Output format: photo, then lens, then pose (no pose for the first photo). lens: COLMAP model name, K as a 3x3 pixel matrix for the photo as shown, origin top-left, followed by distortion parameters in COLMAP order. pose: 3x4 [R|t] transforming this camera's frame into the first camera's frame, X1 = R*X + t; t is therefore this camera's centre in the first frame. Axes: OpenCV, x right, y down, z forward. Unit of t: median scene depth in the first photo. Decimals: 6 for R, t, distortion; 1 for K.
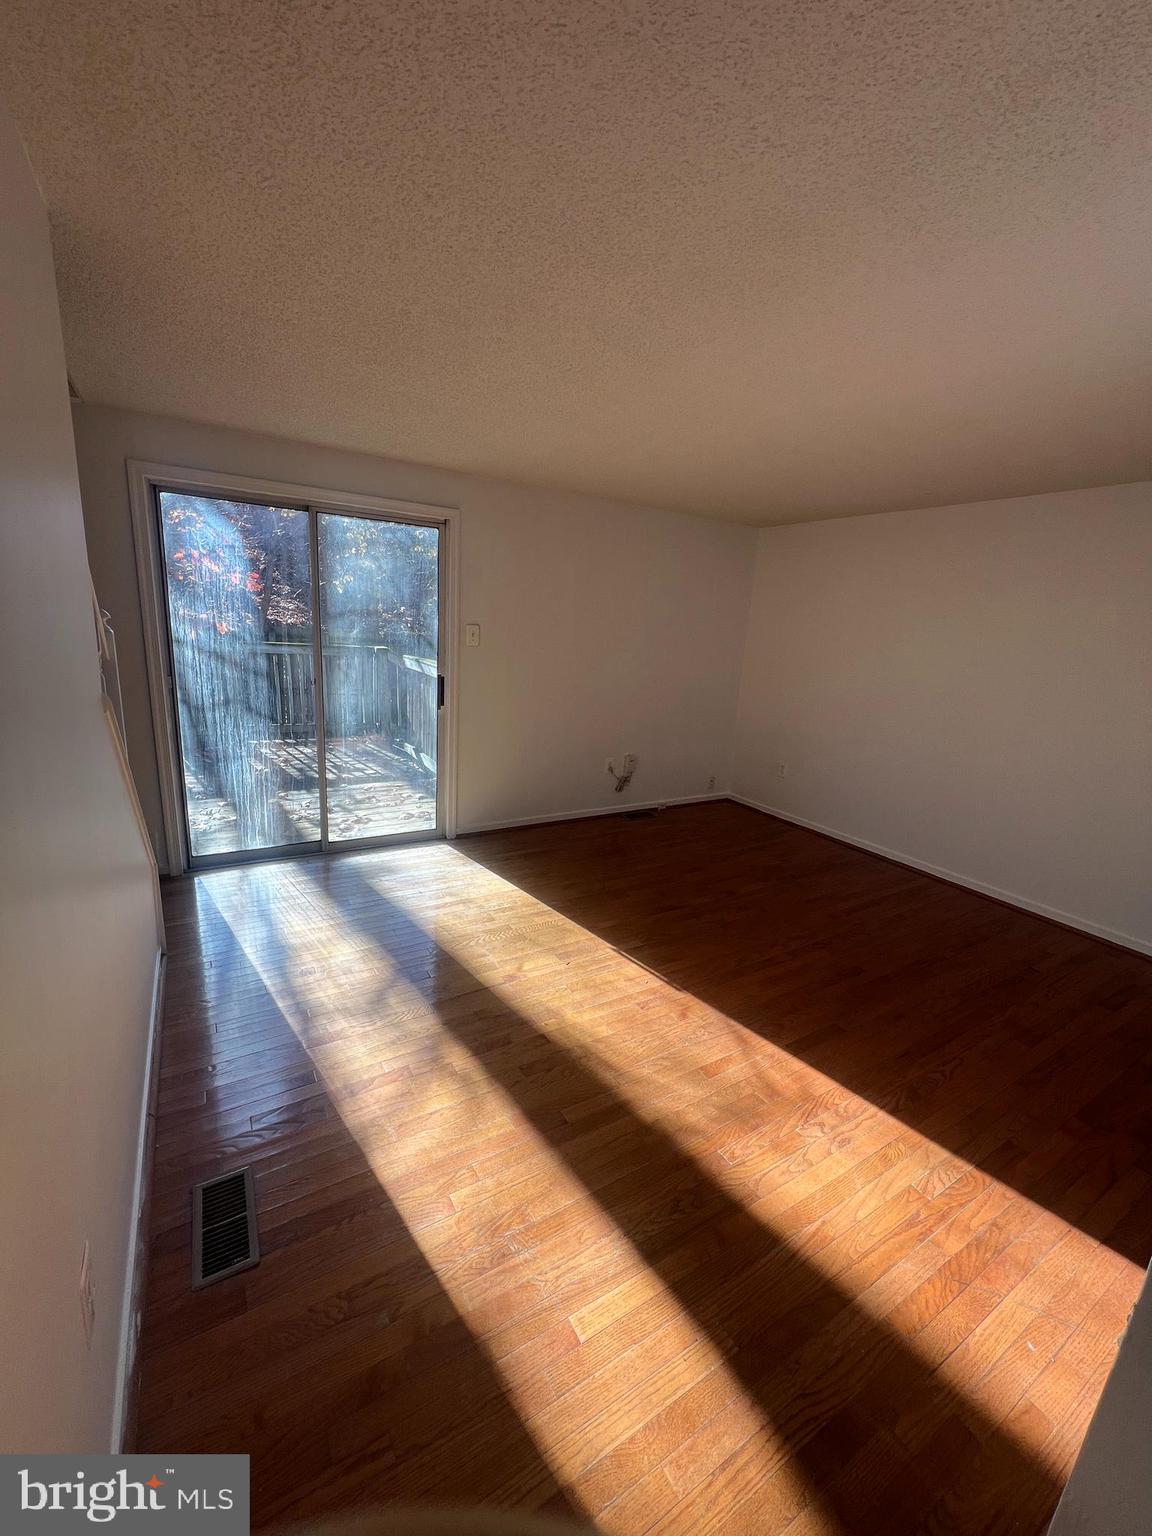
lens RADIAL K [[616.8, 0, 573.5], [0, 616.8, 770.2], [0, 0, 1]] dist [-0.000237, 0.000751]
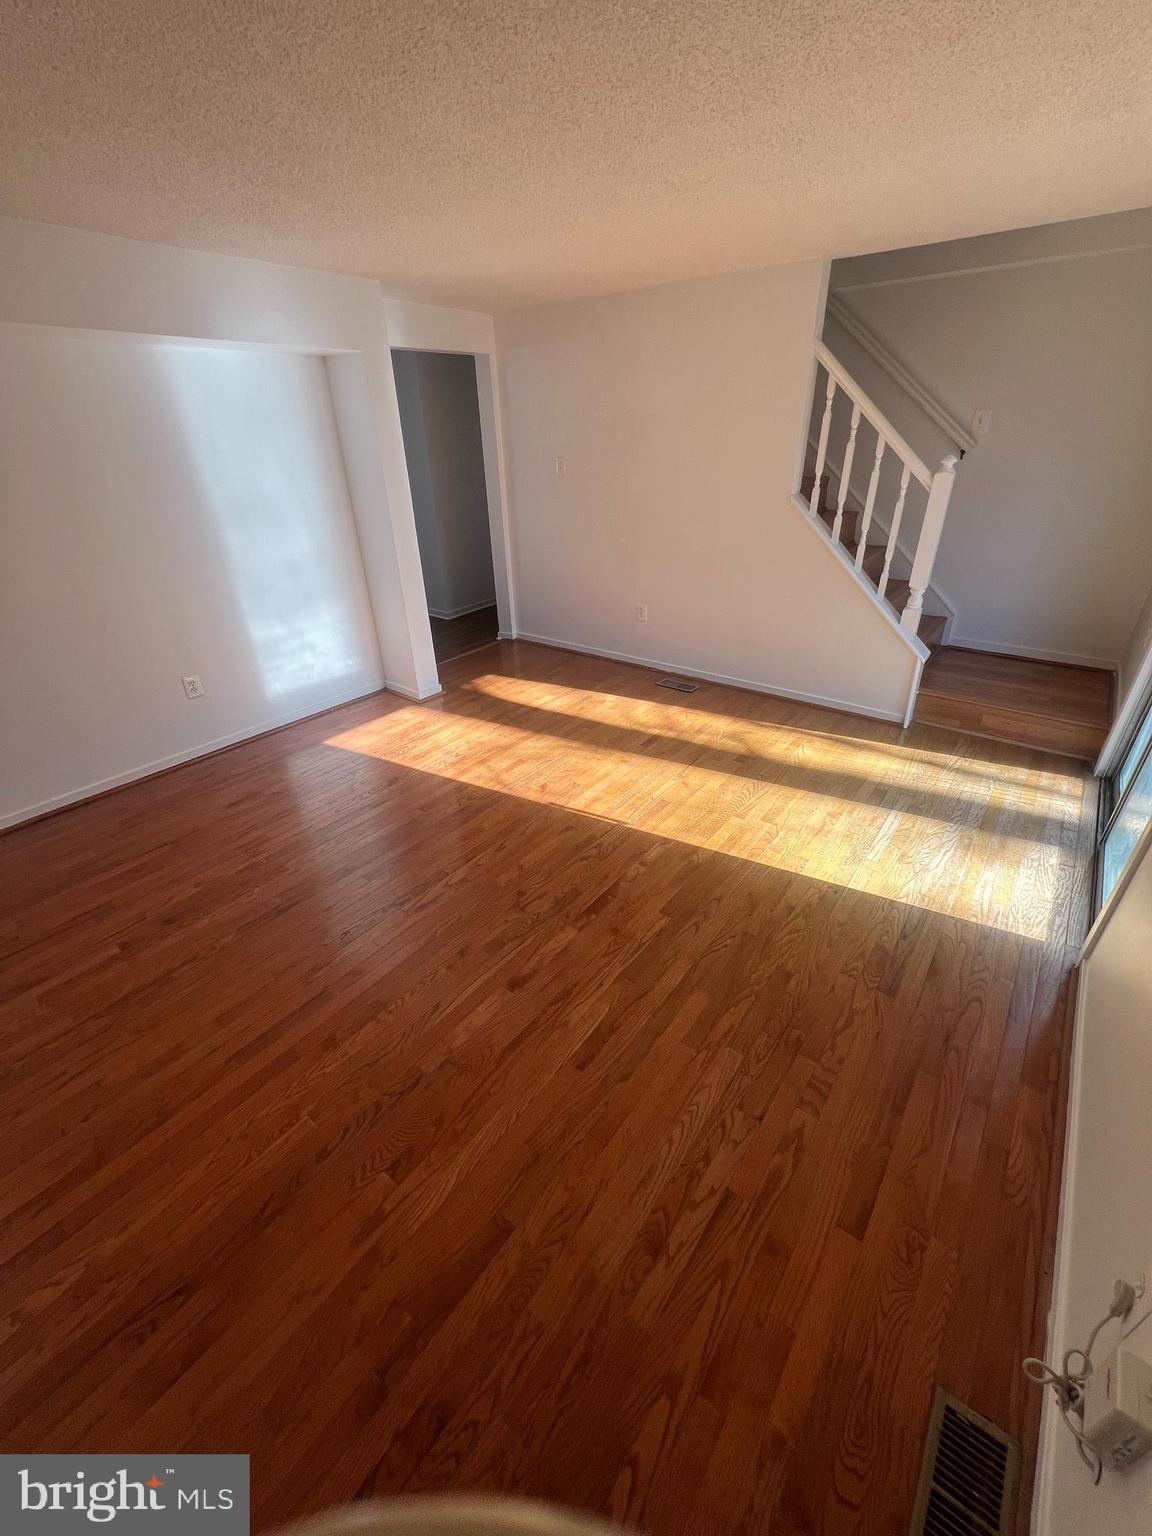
lens RADIAL K [[609.7, 0, 571.8], [0, 609.7, 767.0], [0, 0, 1]] dist [-0.005121, 0.000867]
pose [[-0.937930, 0.139255, -0.317641, 0.385721], [-0.109150, 0.750798, 0.651452, -0.348103], [0.329202, 0.645686, -0.688996, 1.380192]]
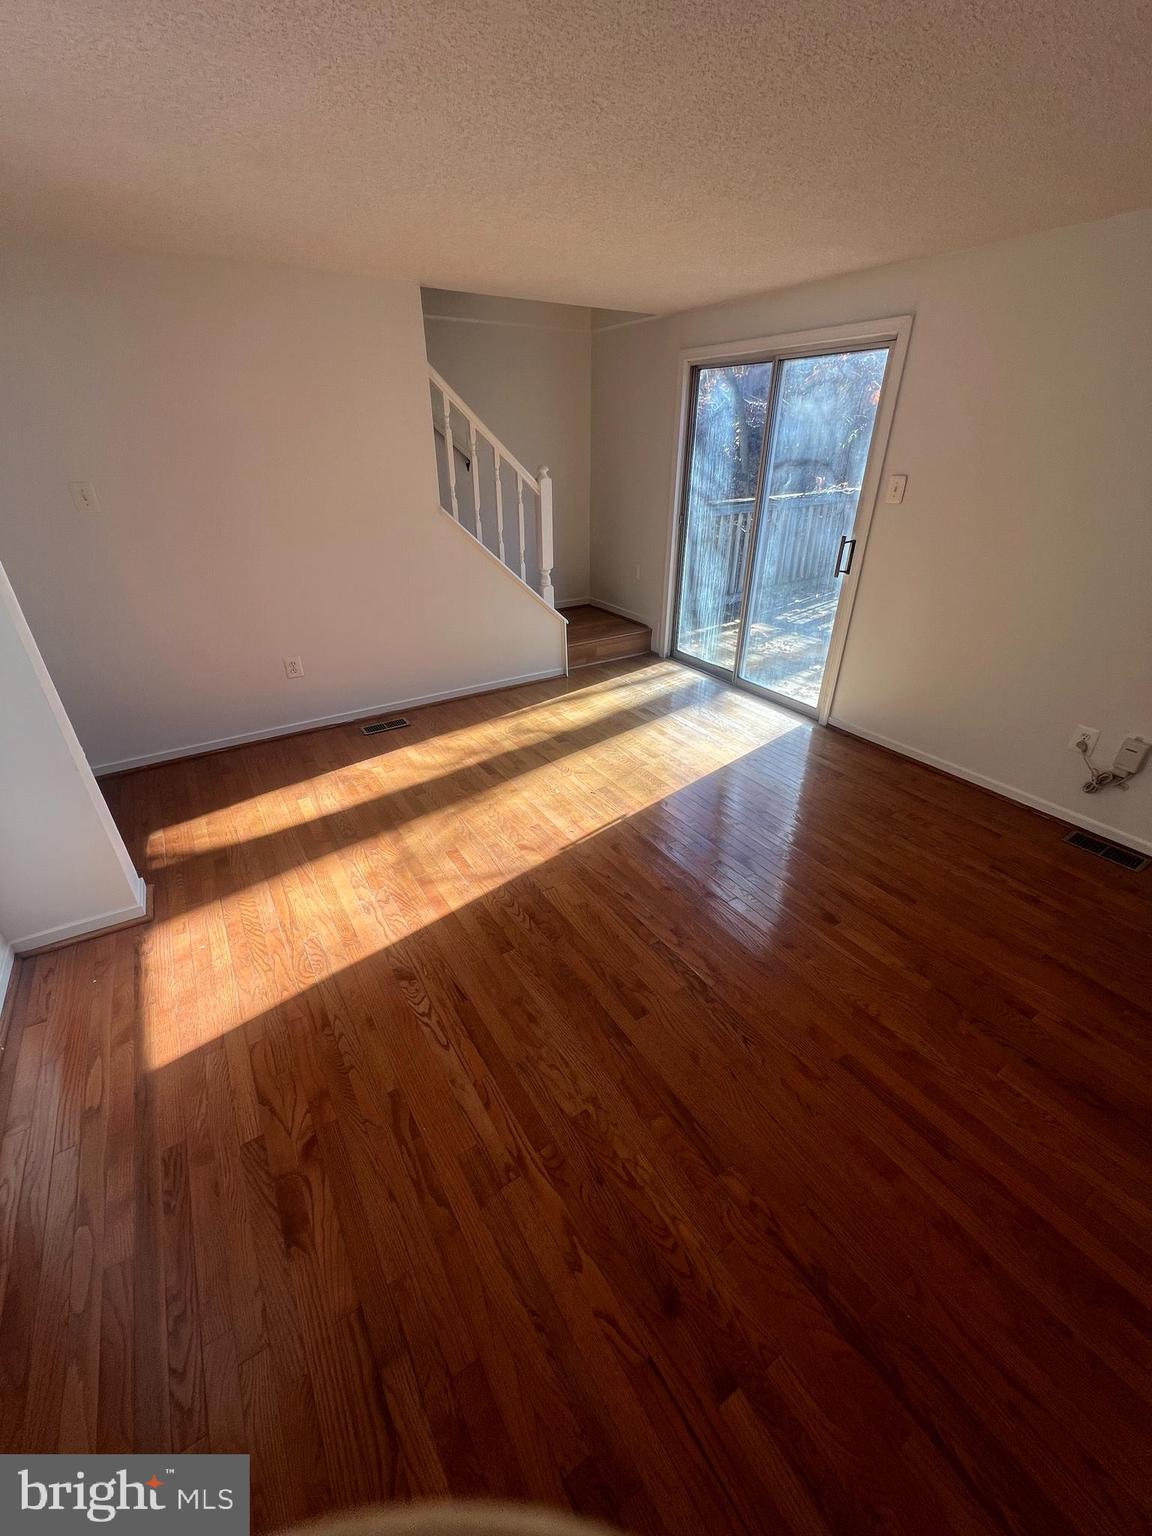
lens RADIAL K [[616.8, 0, 571.3], [0, 616.8, 767.5], [0, 0, 1]] dist [-0.000237, 0.000751]
pose [[0.011694, 0.422269, -0.906395, 0.832634], [-0.234772, 0.882278, 0.408004, -0.152100], [0.971980, 0.208025, 0.109454, 0.686395]]
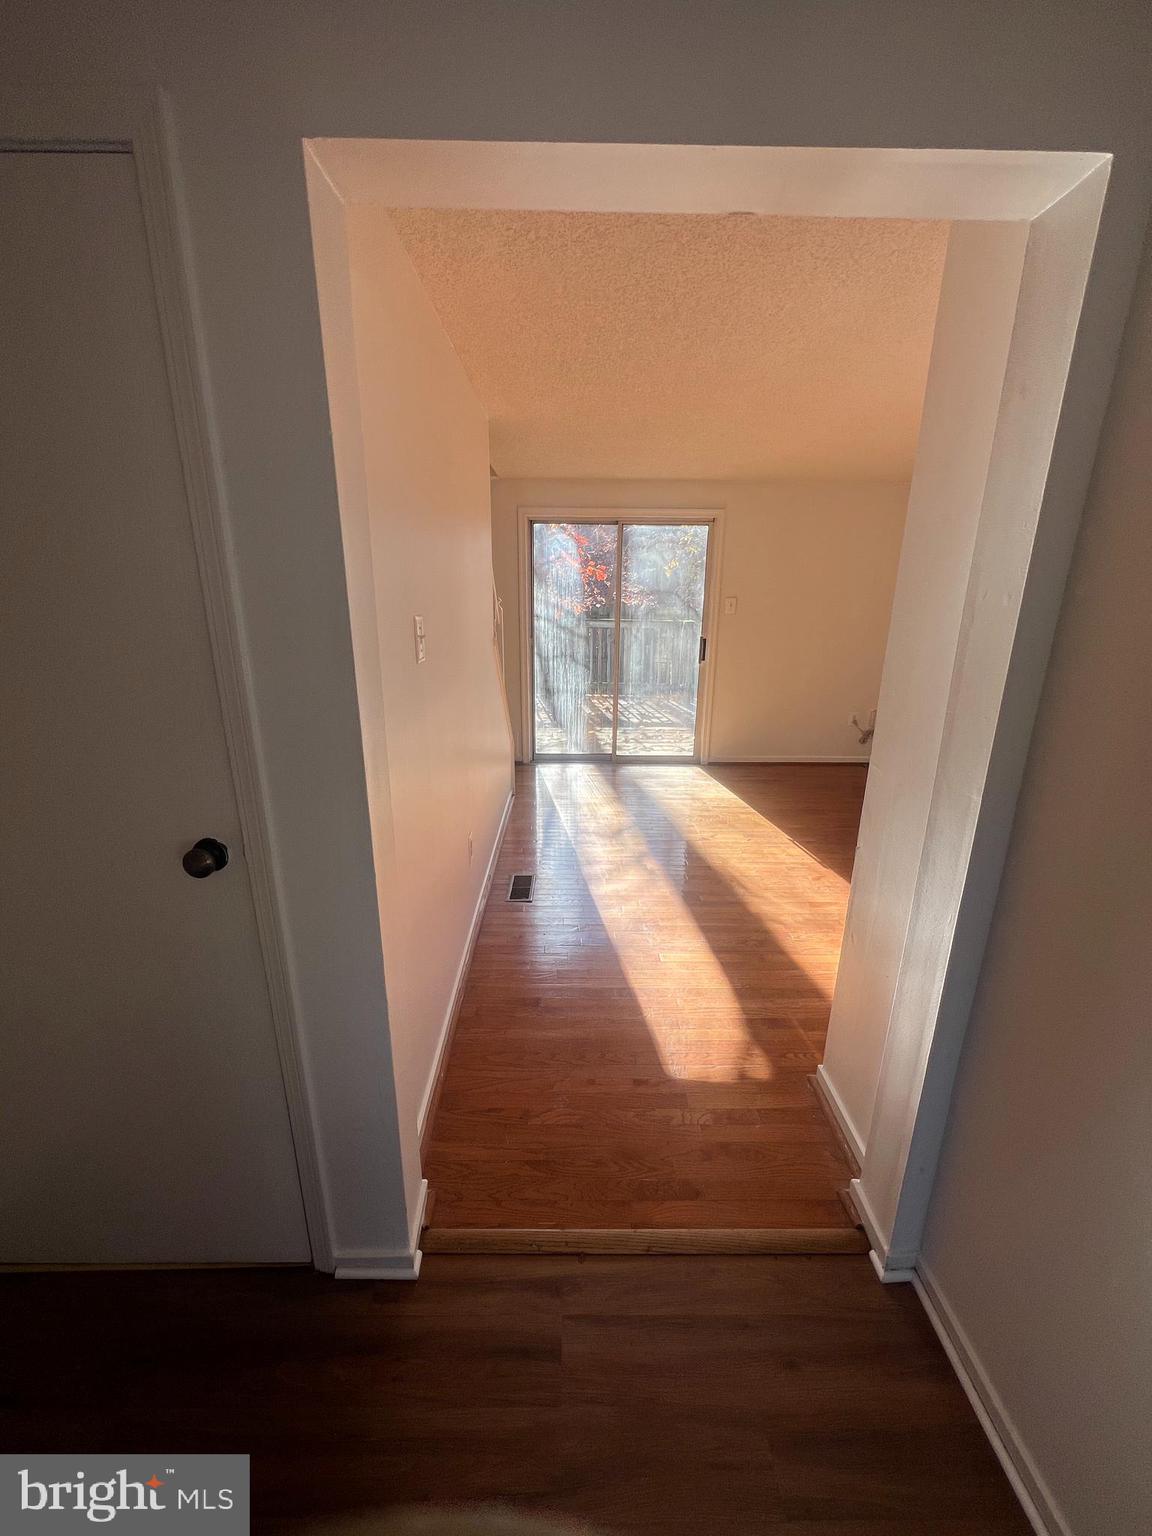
lens RADIAL K [[616.8, 0, 575.1], [0, 616.8, 770.5], [0, 0, 1]] dist [-0.000237, 0.000751]
pose [[0.859067, 0.094216, -0.503118, 0.280379], [-0.078635, 0.995538, 0.052160, 0.096512], [0.505788, -0.005246, 0.862642, -0.327083]]
